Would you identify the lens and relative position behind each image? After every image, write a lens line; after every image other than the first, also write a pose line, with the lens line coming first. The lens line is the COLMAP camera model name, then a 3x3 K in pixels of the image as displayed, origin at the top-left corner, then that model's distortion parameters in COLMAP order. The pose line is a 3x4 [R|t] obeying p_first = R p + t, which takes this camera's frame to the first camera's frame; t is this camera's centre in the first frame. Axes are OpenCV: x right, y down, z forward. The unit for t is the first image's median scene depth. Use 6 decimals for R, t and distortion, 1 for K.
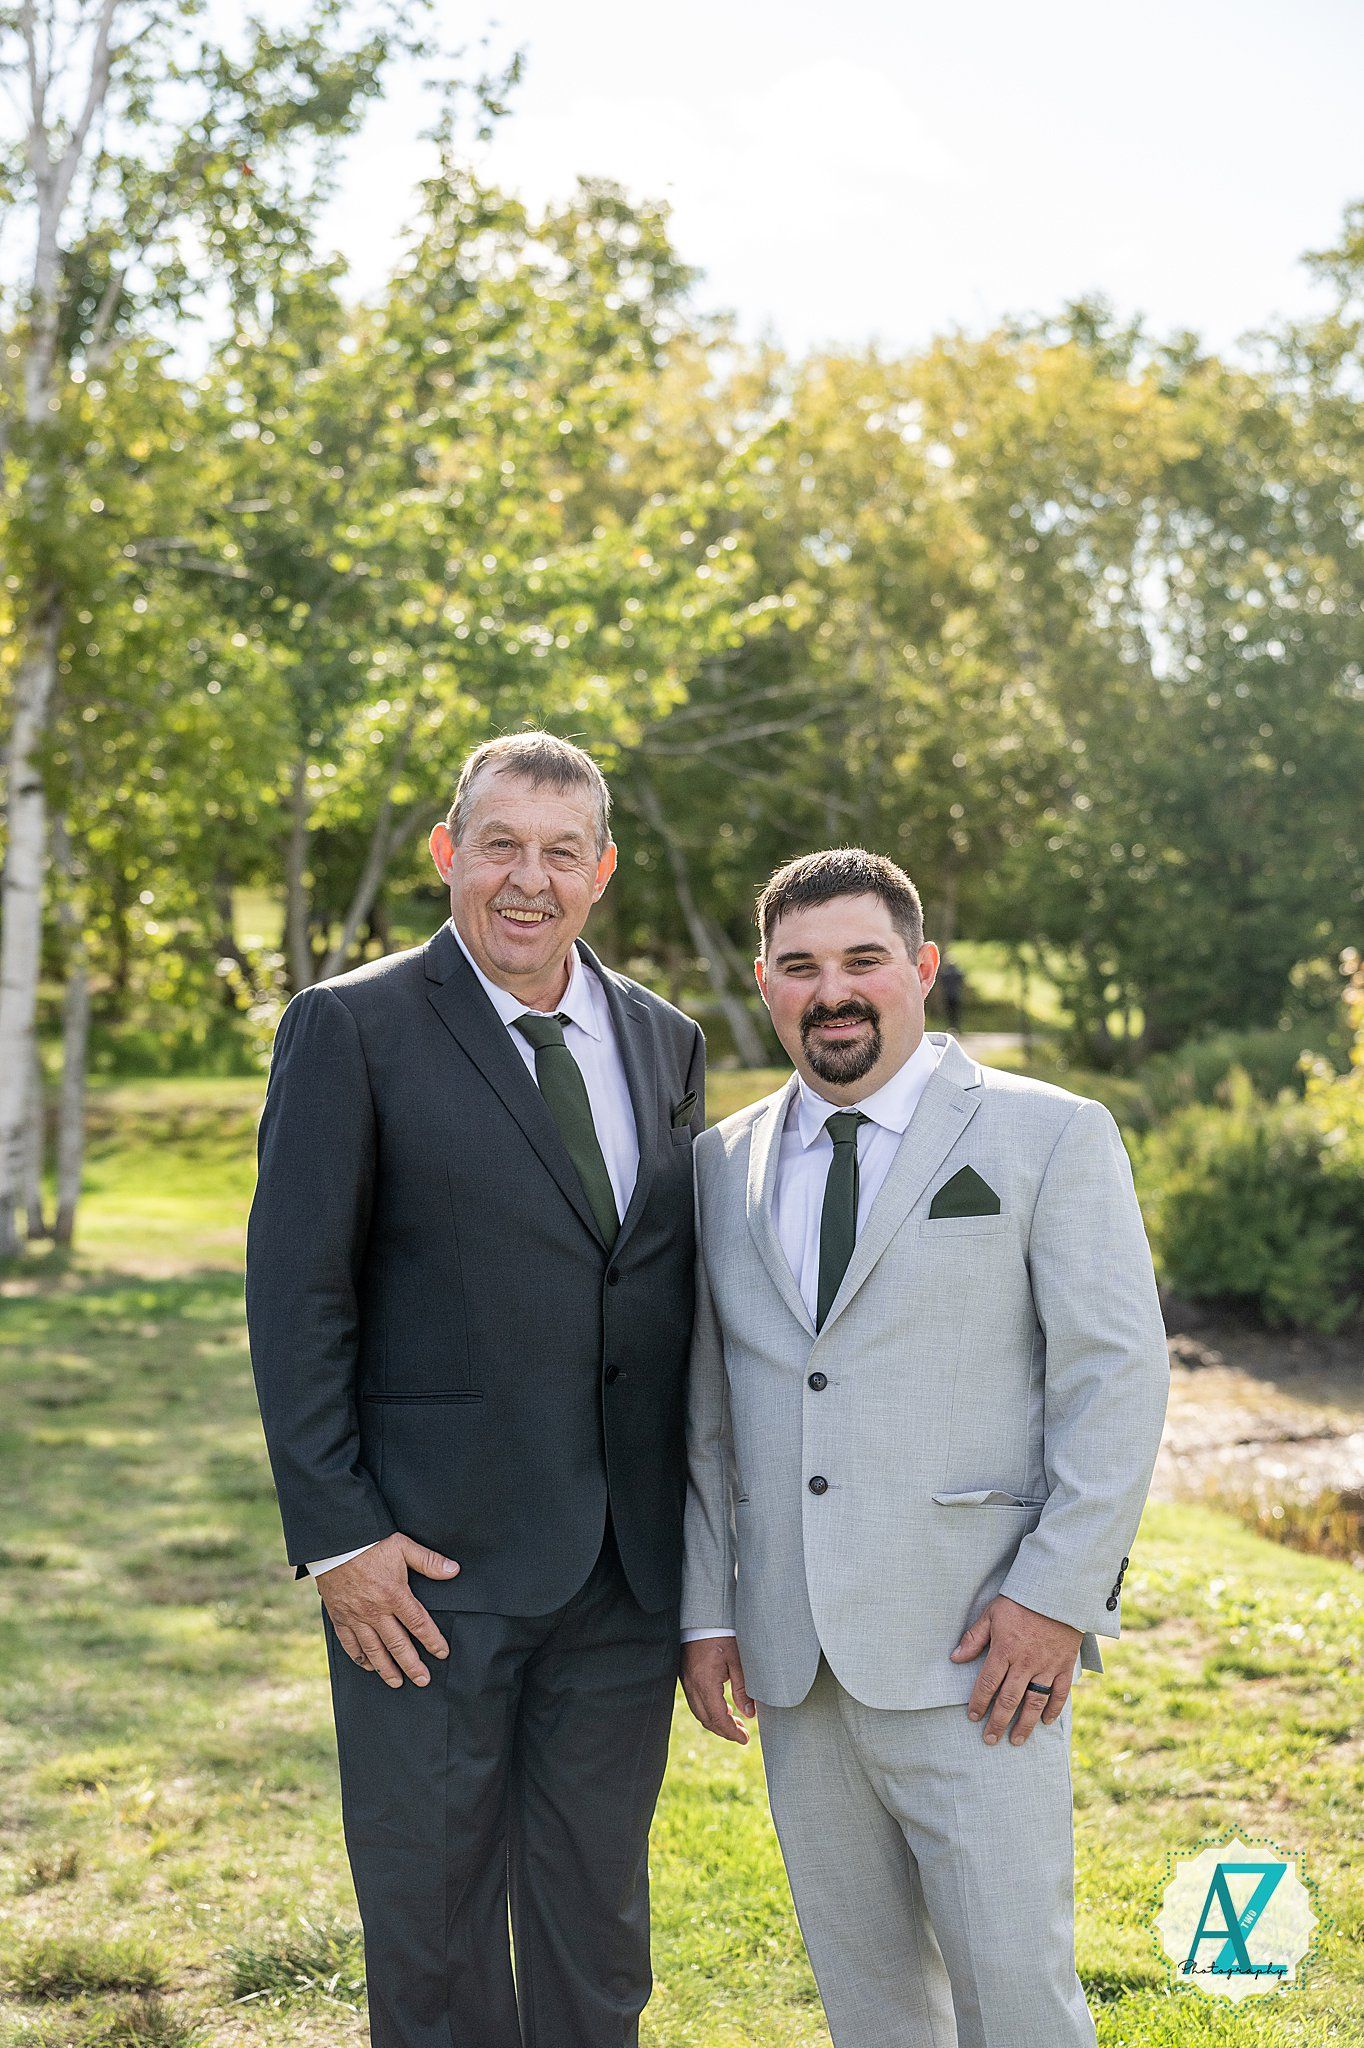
lens RADIAL K [[3159.7, 0, 672.5], [0, 3159.7, 1027.4], [0, 0, 1]] dist [0.026024, -0.078332]
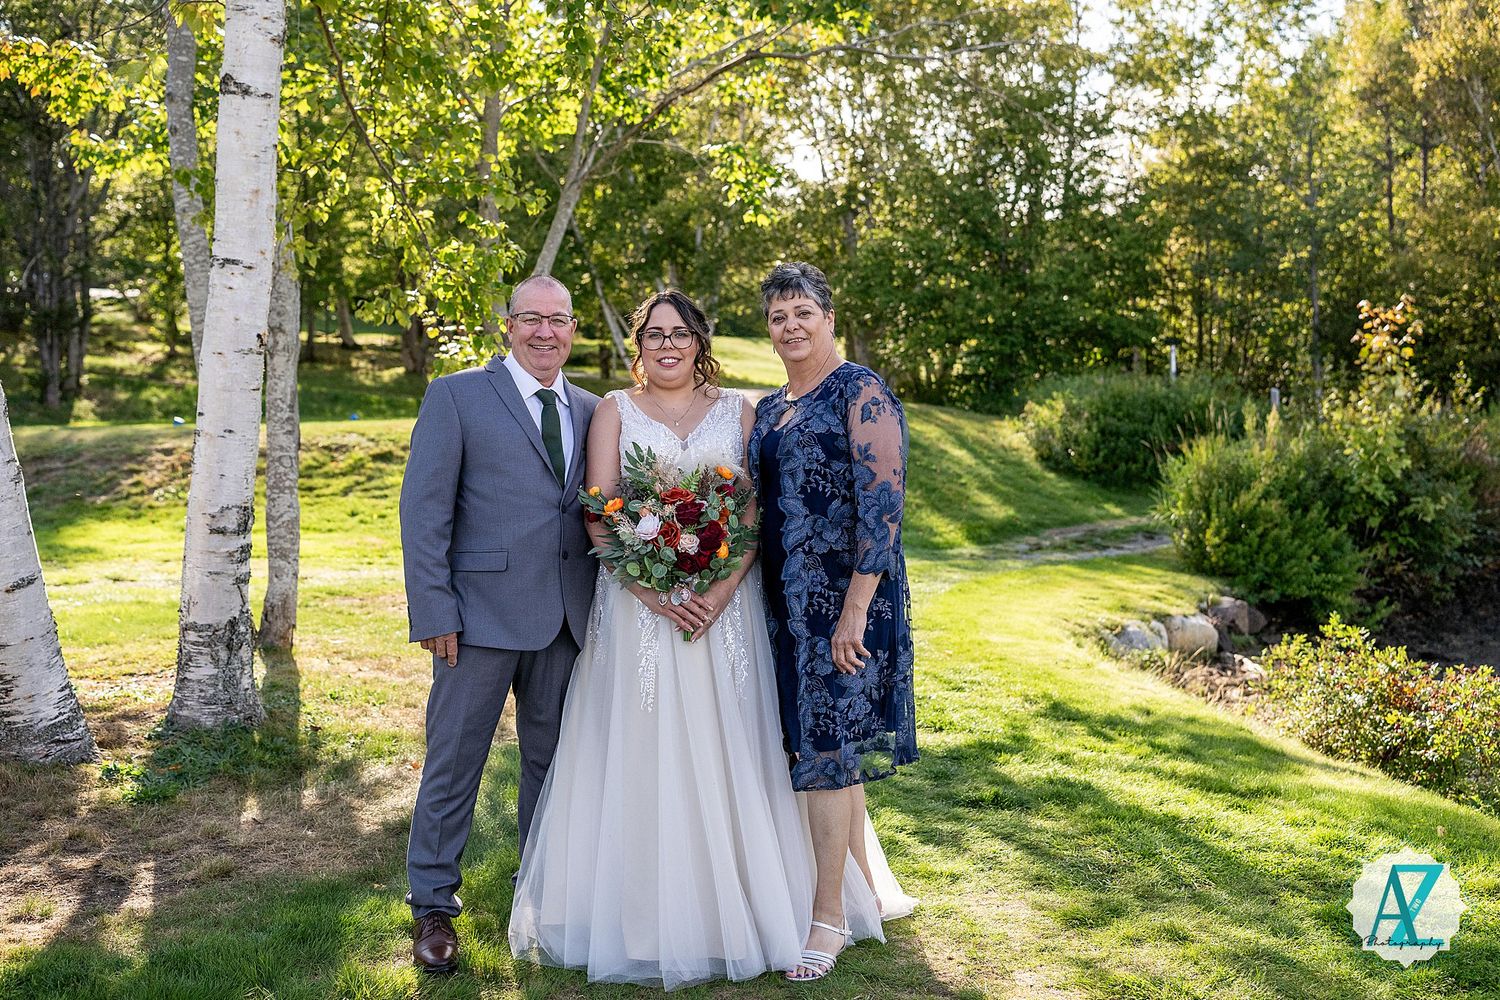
lens RADIAL K [[1532.9, 0, 775.5], [0, 1532.9, 493.3], [0, 0, 1]] dist [0.004728, -0.021488]
pose [[0.975614, -0.023539, 0.218226, -0.121082], [0.008968, 0.997678, 0.067519, 0.007477], [-0.219309, -0.063916, 0.973560, 0.489270]]
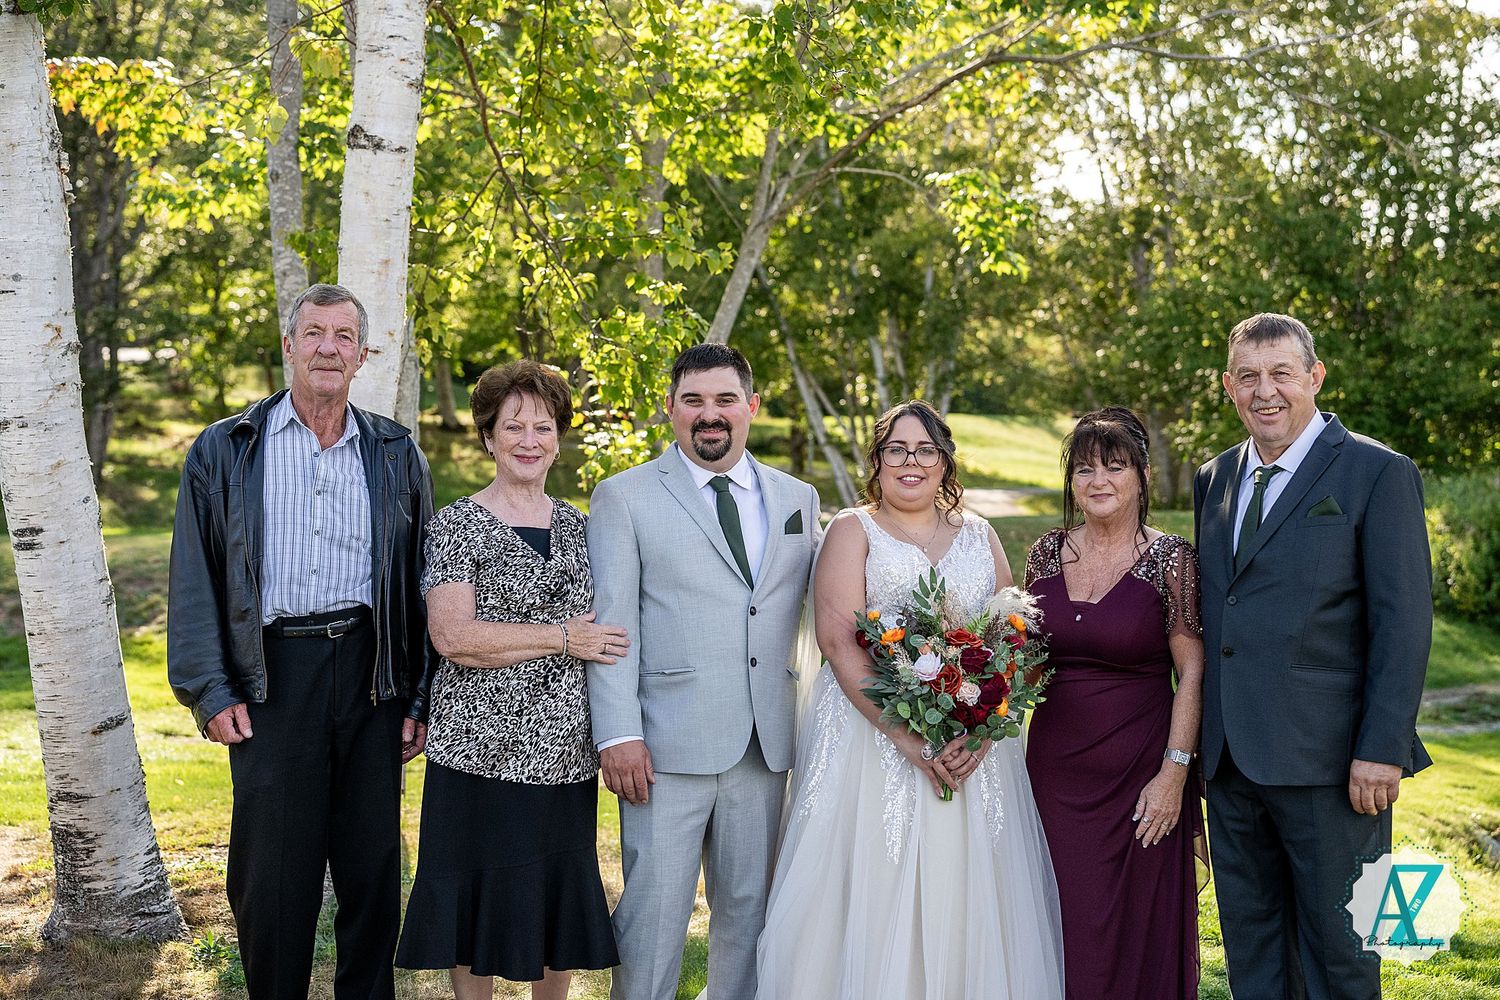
lens RADIAL K [[2190.1, 0, 792.1], [0, 2190.1, 492.5], [0, 0, 1]] dist [0.000580, 0.007972]
pose [[0.994155, -0.002940, 0.107919, -0.124184], [0.002812, 0.999995, 0.001335, 0.006226], [-0.107922, -0.001024, 0.994159, 0.459437]]
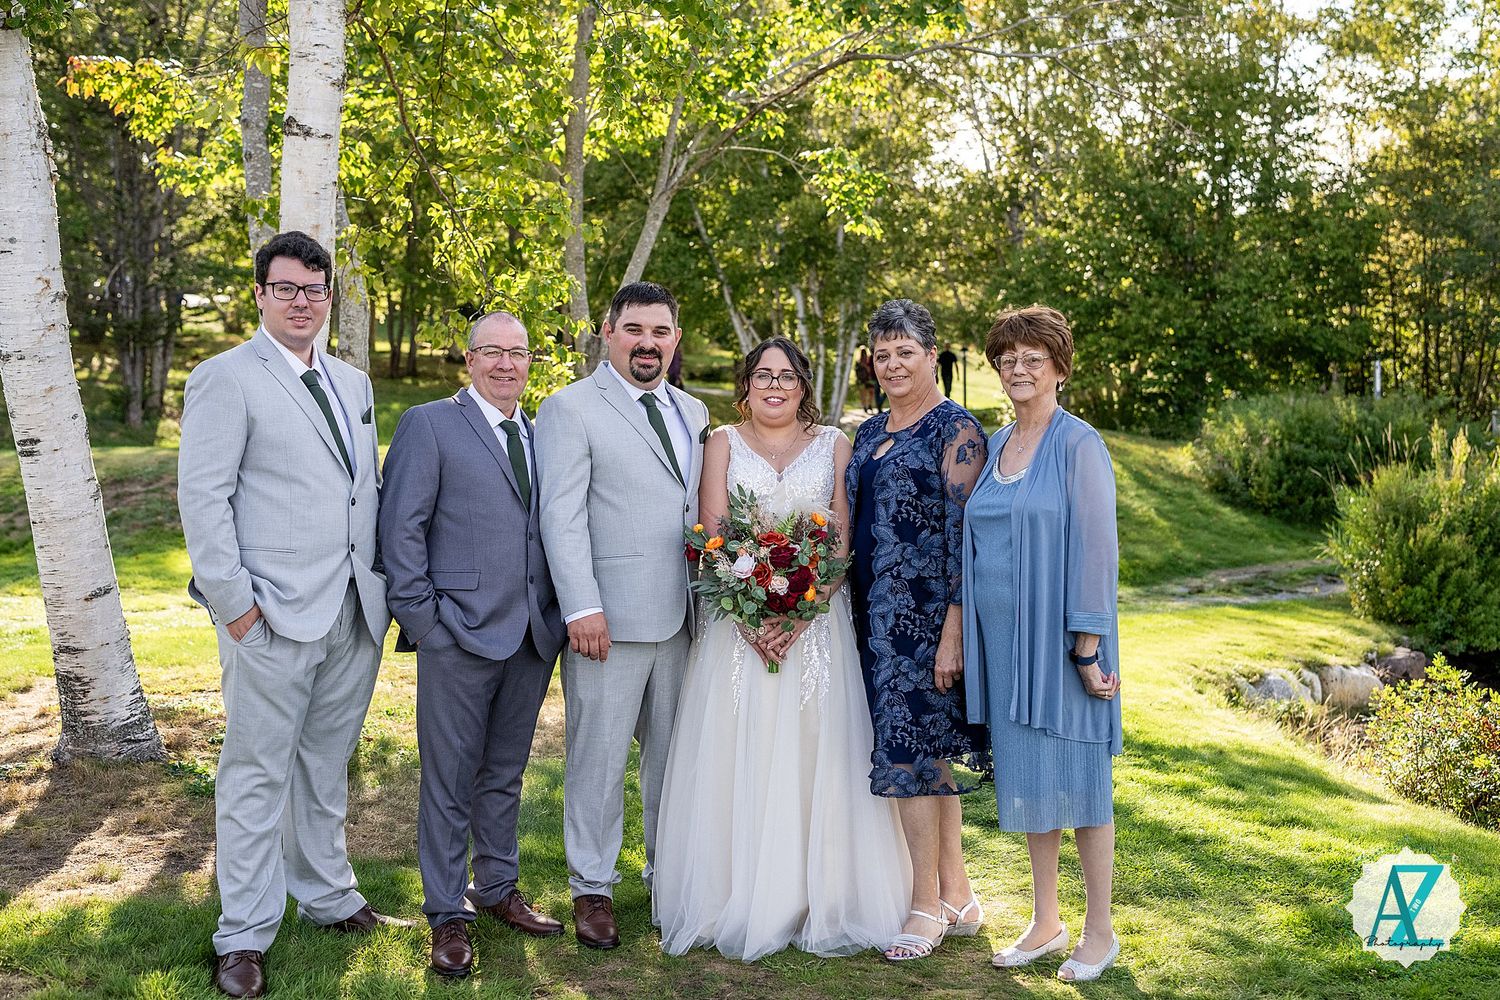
lens RADIAL K [[1798.8, 0, 769.0], [0, 1798.8, 515.0], [0, 0, 1]] dist [0.003713, -0.036602]
pose [[0.992888, -0.012998, 0.118345, -0.111005], [0.006114, 0.998278, 0.058348, 0.006719], [-0.118899, -0.057210, 0.991257, 0.448061]]
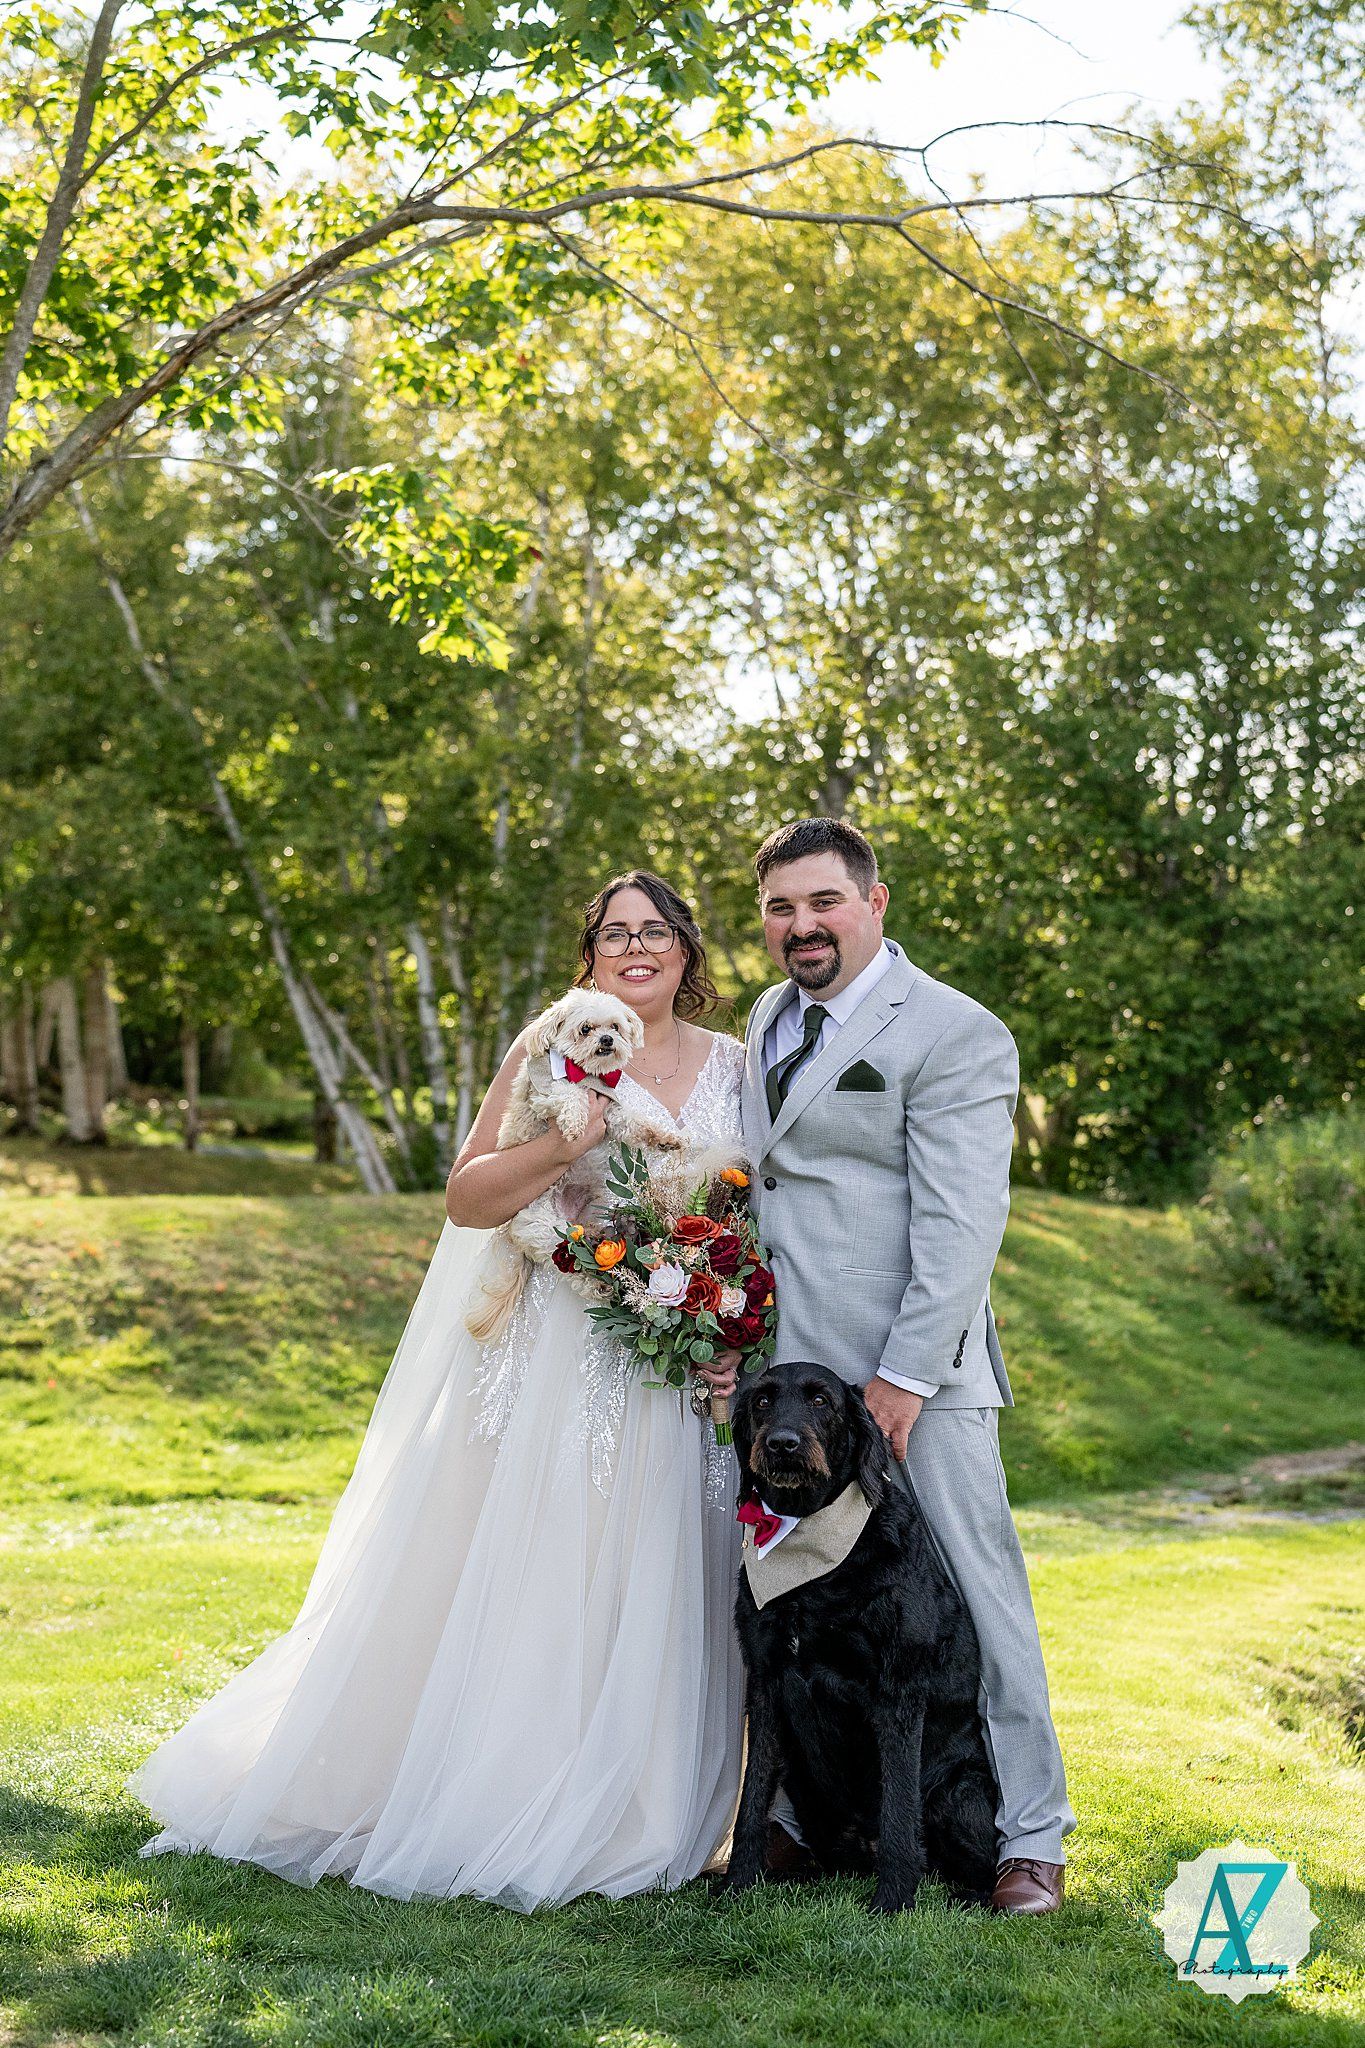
lens RADIAL K [[3213.5, 0, 673.5], [0, 3213.5, 1025.1], [0, 0, 1]] dist [0.024400, -0.046122]
pose [[0.980074, -0.006510, 0.198527, -0.079906], [0.018442, 0.998128, -0.058311, 0.023240], [-0.197775, 0.060810, 0.978359, 0.556631]]
